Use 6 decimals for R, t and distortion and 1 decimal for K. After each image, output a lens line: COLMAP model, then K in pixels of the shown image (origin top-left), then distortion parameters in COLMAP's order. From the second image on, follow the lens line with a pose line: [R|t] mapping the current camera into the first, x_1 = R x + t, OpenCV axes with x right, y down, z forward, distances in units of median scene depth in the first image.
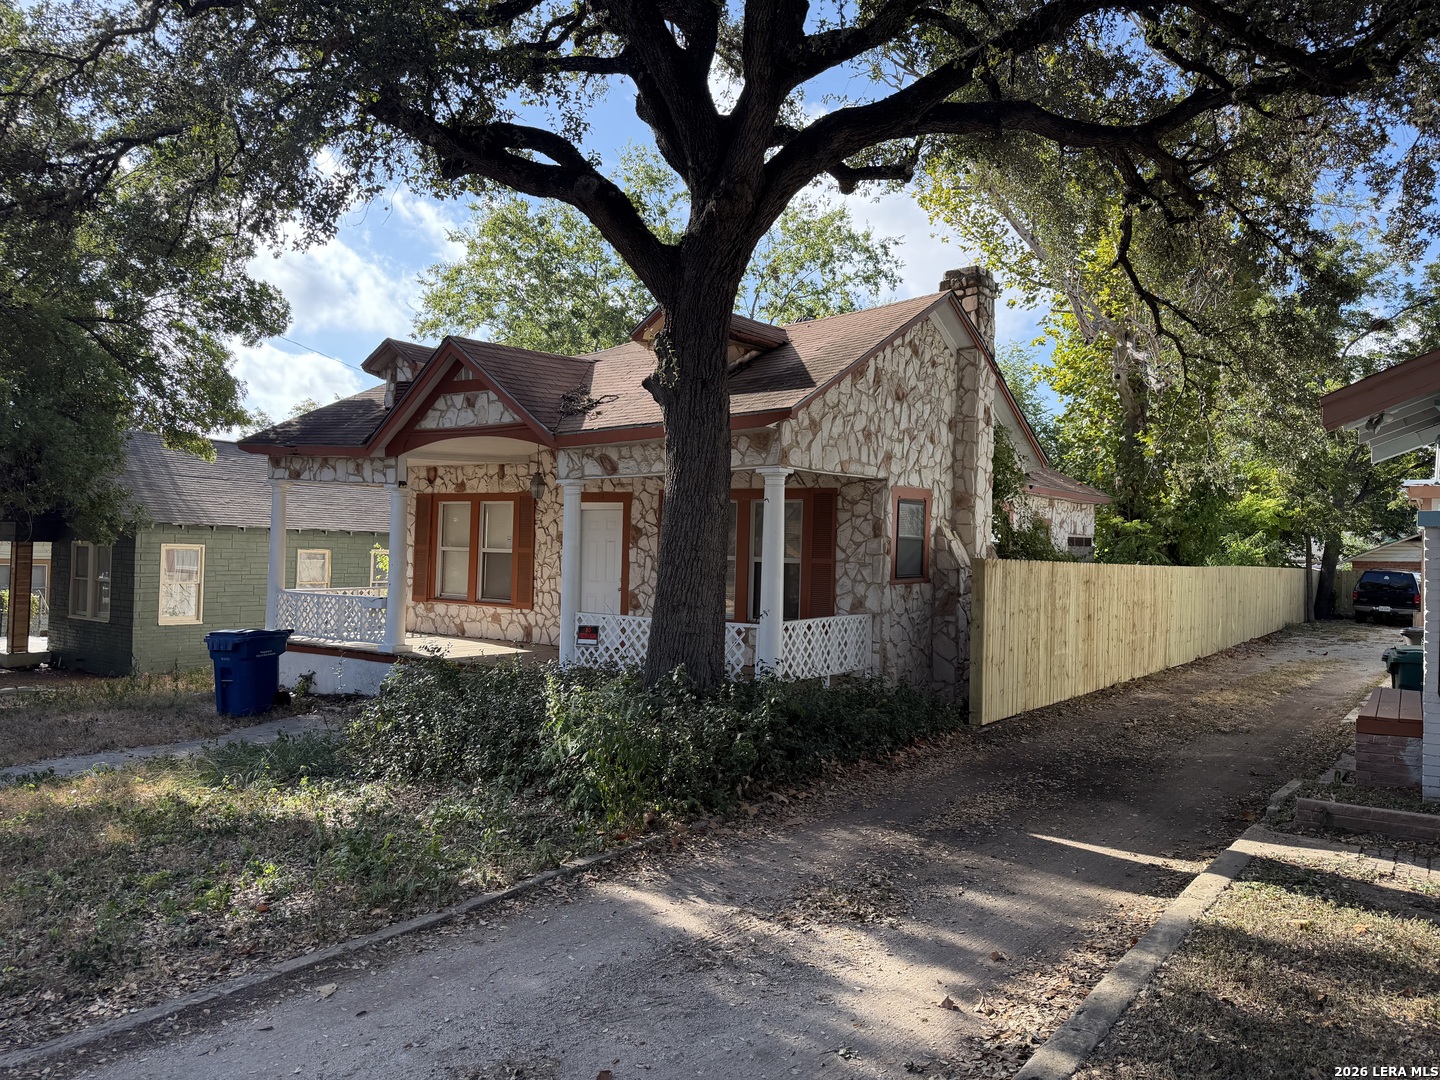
lens RADIAL K [[1018.0, 0, 720.0], [0, 1018.0, 540.0], [0, 0, 1]] dist [0.095313, -0.004091]
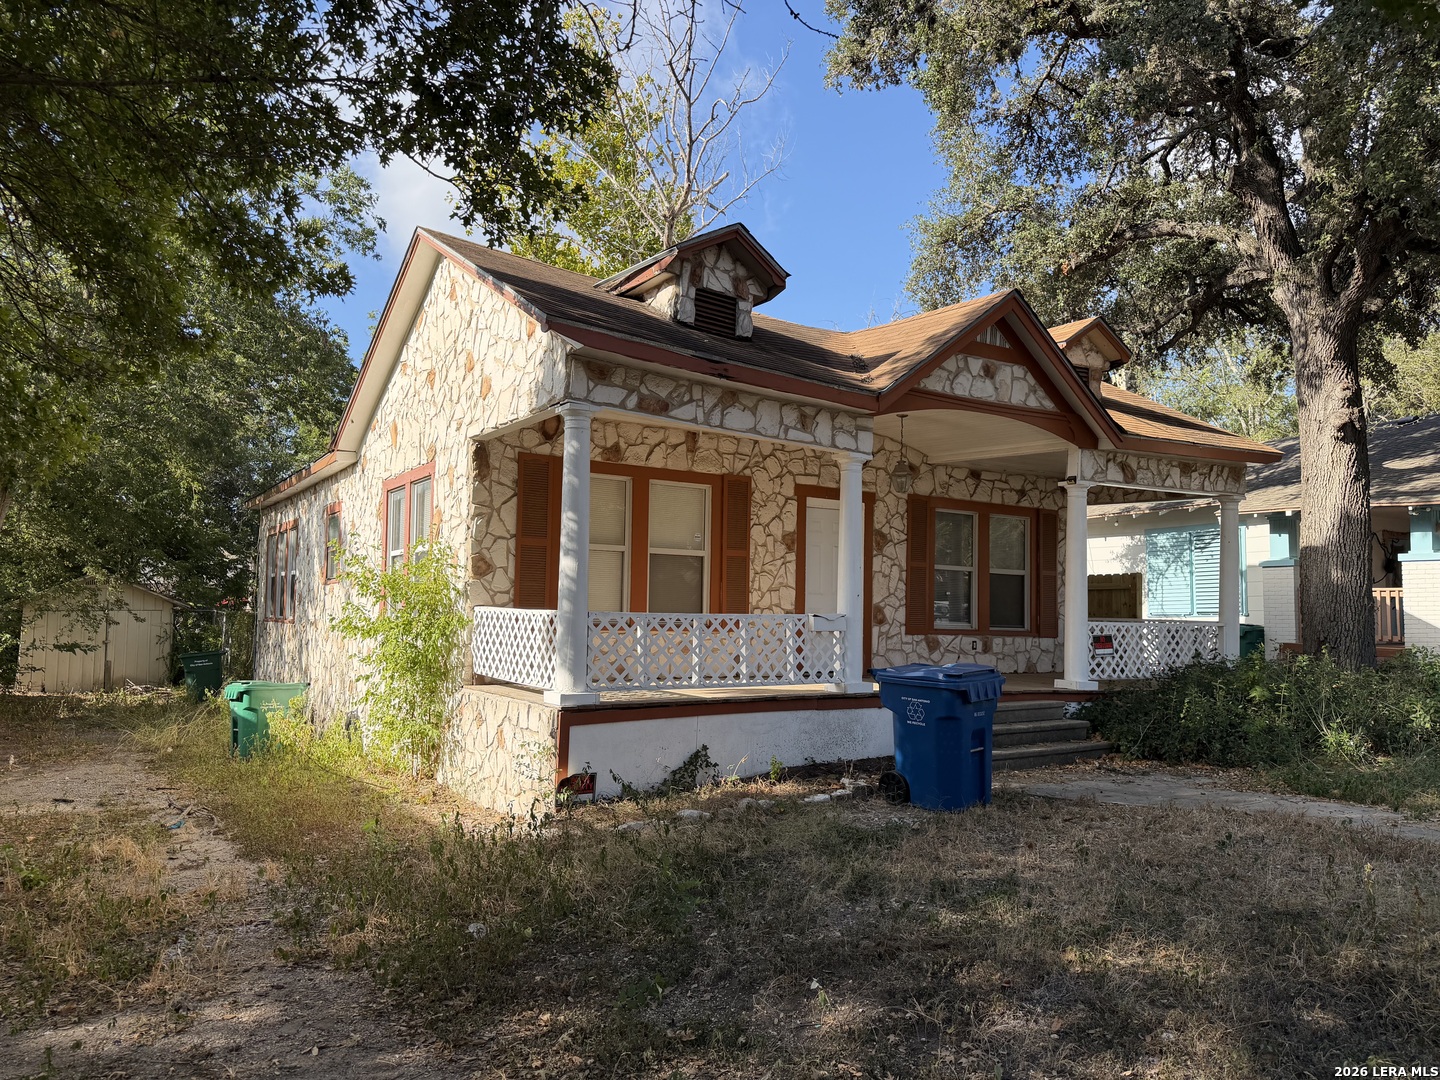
lens RADIAL K [[1018.0, 0, 720.0], [0, 1018.0, 540.0], [0, 0, 1]] dist [0.095313, -0.004091]
pose [[0.368287, 0.048958, 0.928422, -0.965890], [-0.019515, 0.998800, -0.044928, 0.037080], [-0.929507, -0.001572, 0.368800, 0.803060]]
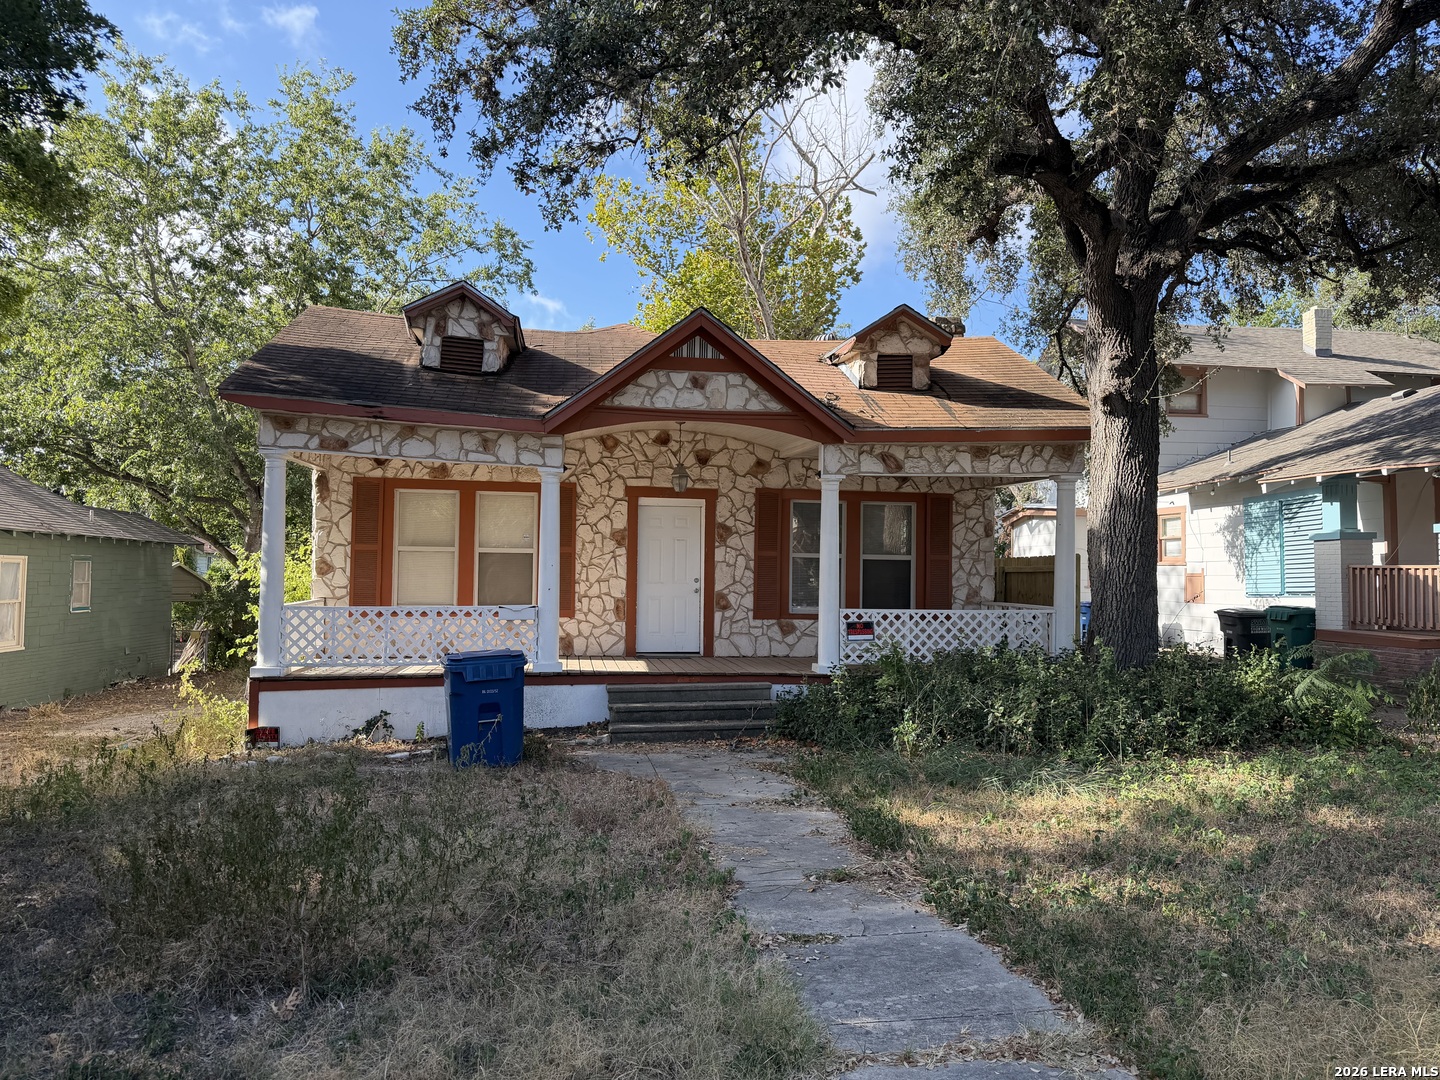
lens RADIAL K [[1018.0, 0, 720.0], [0, 1018.0, 540.0], [0, 0, 1]] dist [0.095313, -0.004091]
pose [[0.711094, 0.008628, 0.703044, -0.768037], [-0.000707, 0.999933, -0.011556, 0.012621], [-0.703097, 0.007720, 0.711052, 0.314292]]
